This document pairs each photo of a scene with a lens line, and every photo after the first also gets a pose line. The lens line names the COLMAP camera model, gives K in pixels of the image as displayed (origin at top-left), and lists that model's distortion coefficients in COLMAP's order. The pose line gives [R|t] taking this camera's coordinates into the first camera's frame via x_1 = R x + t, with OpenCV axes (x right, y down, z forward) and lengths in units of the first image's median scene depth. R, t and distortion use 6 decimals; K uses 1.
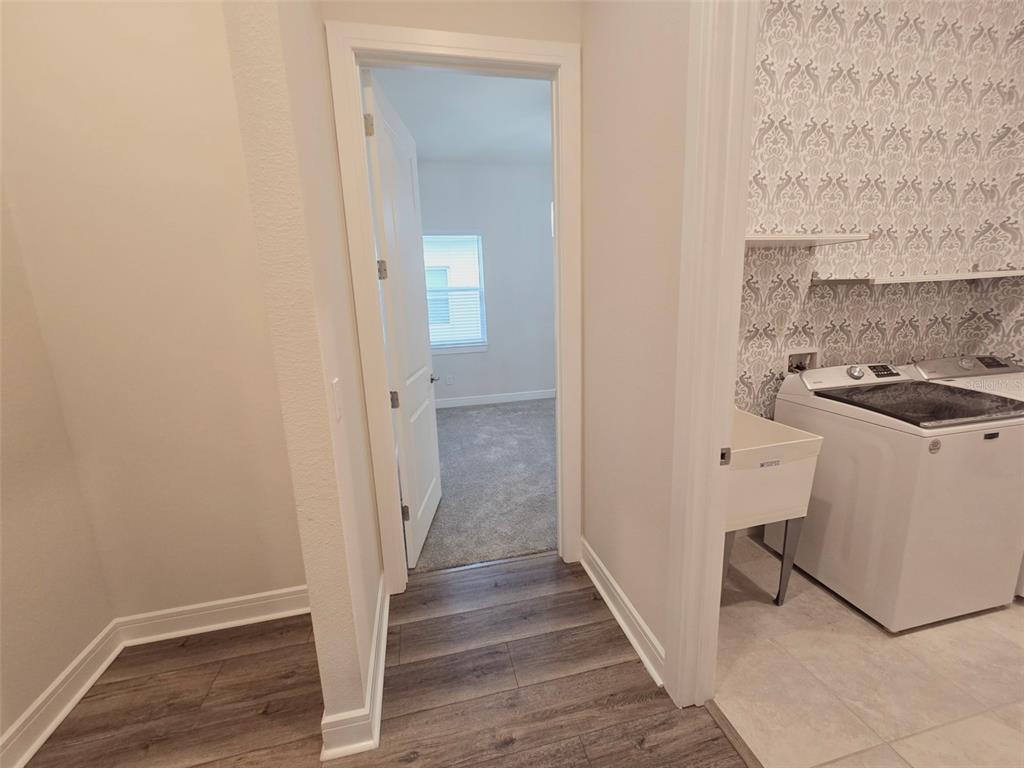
lens RADIAL K [[418.5, 0, 509.8], [0, 418.5, 383.3], [0, 0, 1]] dist [-0.003589, 0.001242]
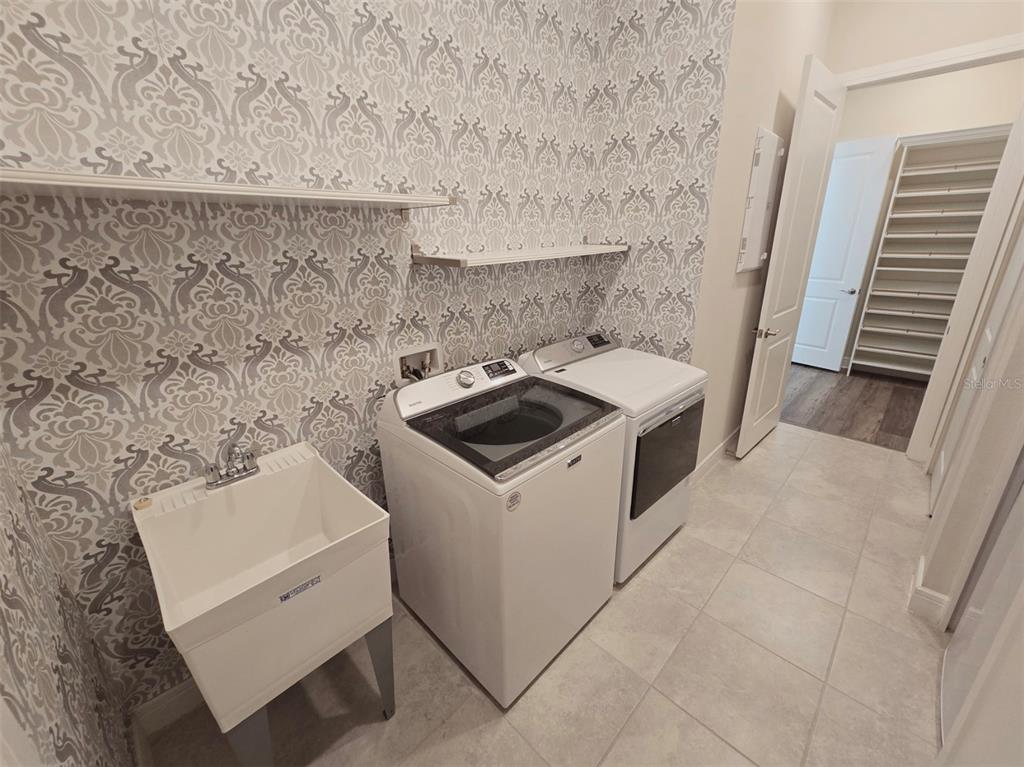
lens RADIAL K [[418.5, 0, 511.2], [0, 418.5, 383.3], [0, 0, 1]] dist [-0.003589, 0.001242]
pose [[0.842238, -0.155576, 0.516170, 0.445503], [0.089887, 0.984578, 0.150088, -0.118075], [-0.531559, -0.080013, 0.843233, 0.257284]]
